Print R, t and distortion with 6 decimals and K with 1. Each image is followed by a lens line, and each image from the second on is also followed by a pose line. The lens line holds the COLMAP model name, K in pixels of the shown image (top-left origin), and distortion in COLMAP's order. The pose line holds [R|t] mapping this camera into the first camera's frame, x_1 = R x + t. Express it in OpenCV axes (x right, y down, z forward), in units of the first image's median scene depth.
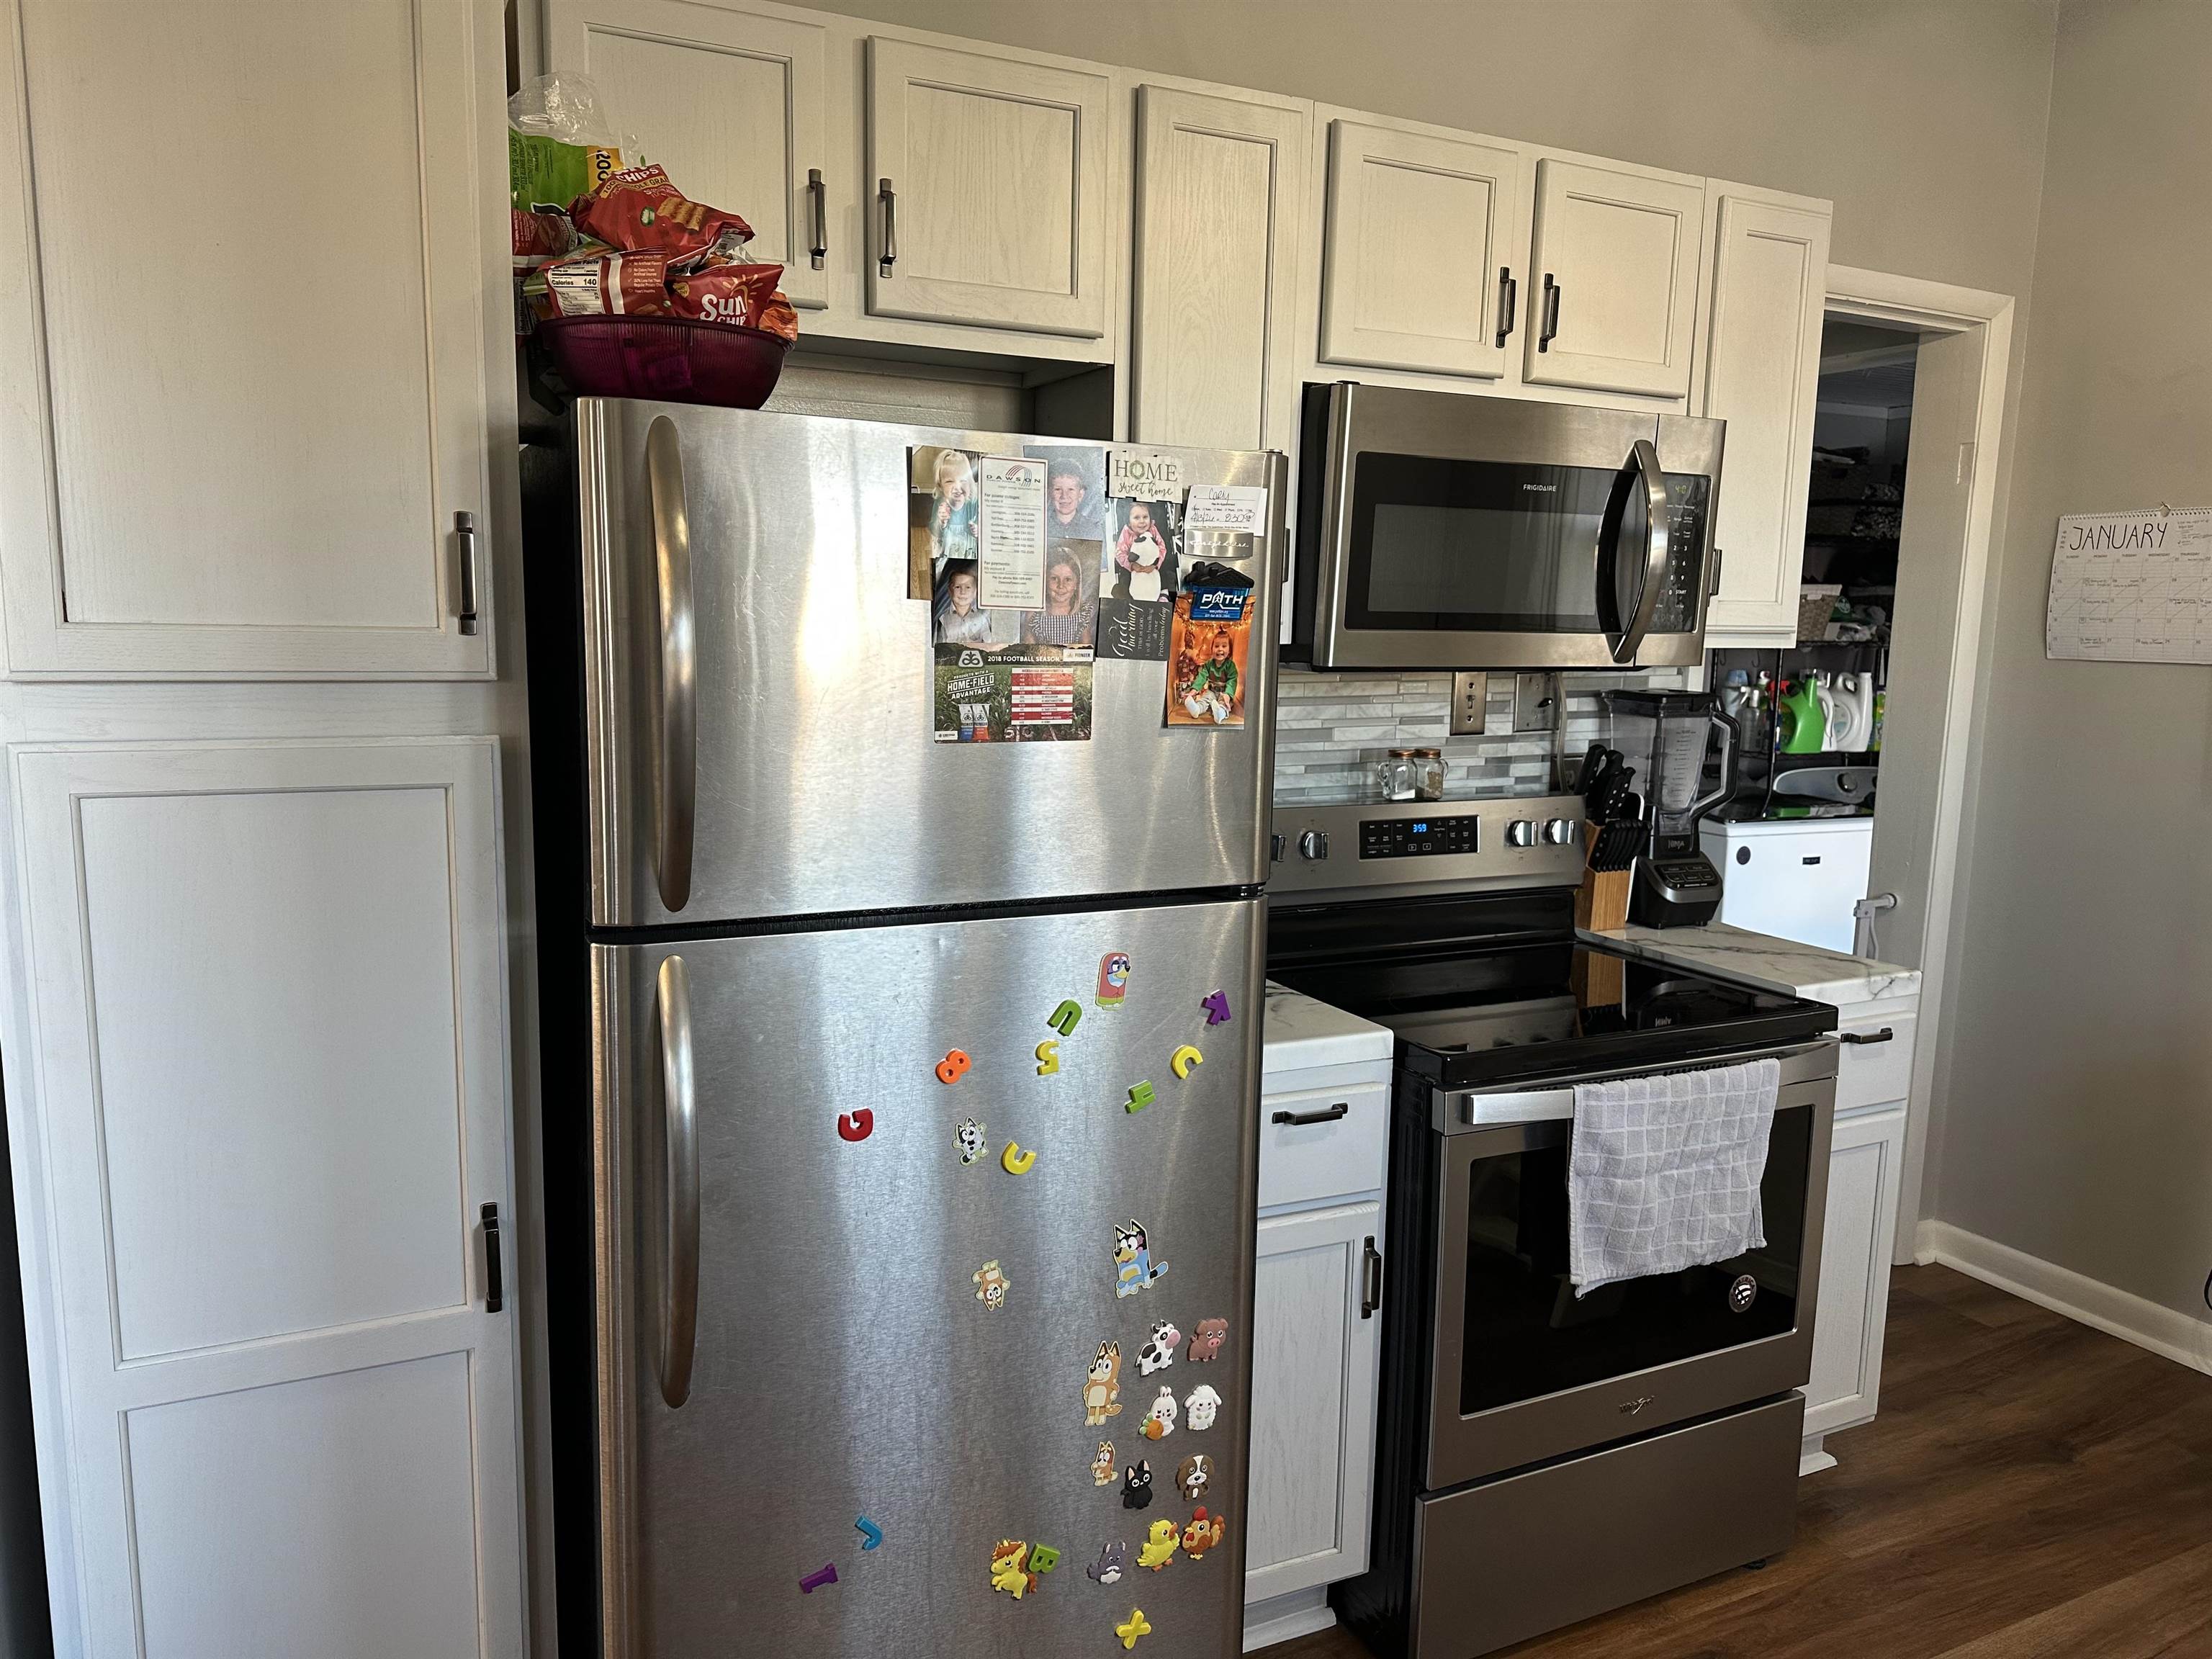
lens RADIAL K [[1556.0, 0, 1095.6], [0, 1556.0, 828.8], [0, 0, 1]] dist [0.012140, -0.004275]
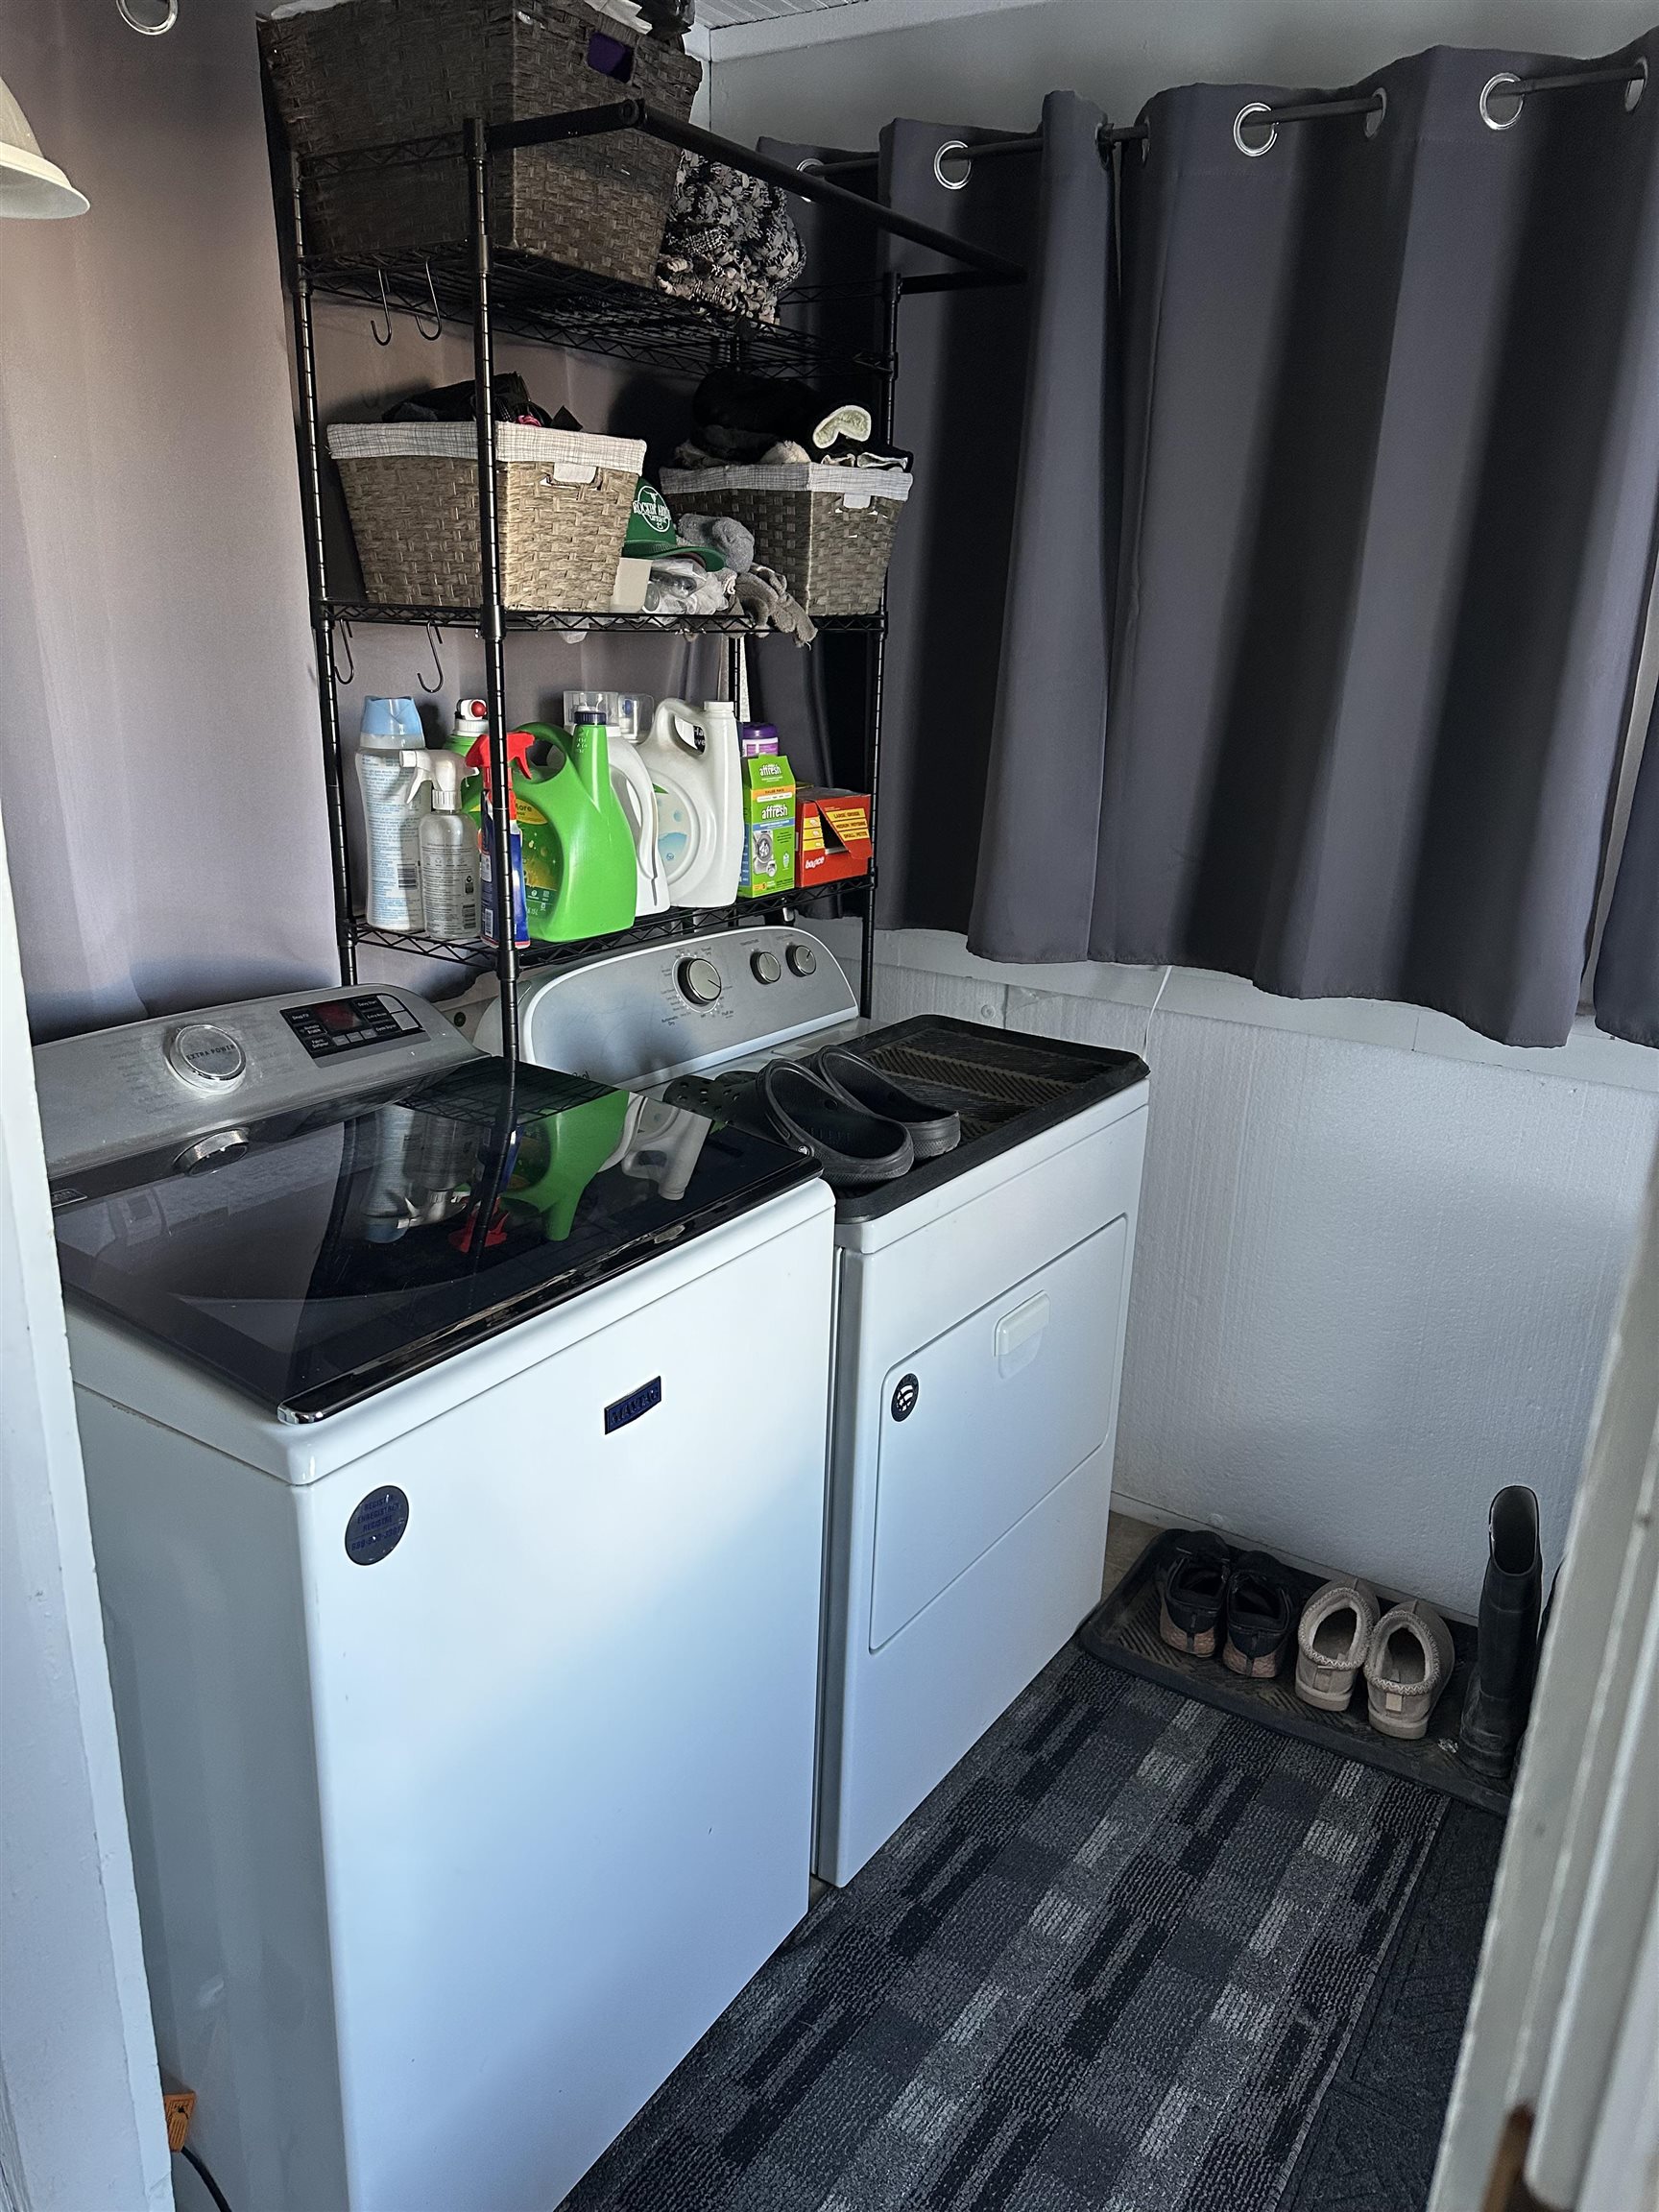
lens RADIAL K [[1556.0, 0, 824.5], [0, 1556.0, 1120.6], [0, 0, 1]] dist [0.012140, -0.004275]
pose [[0.851343, -0.157459, 0.500422, 0.308956], [0.061124, 0.977169, 0.203480, -0.075793], [-0.521036, -0.142643, 0.841531, 0.653100]]
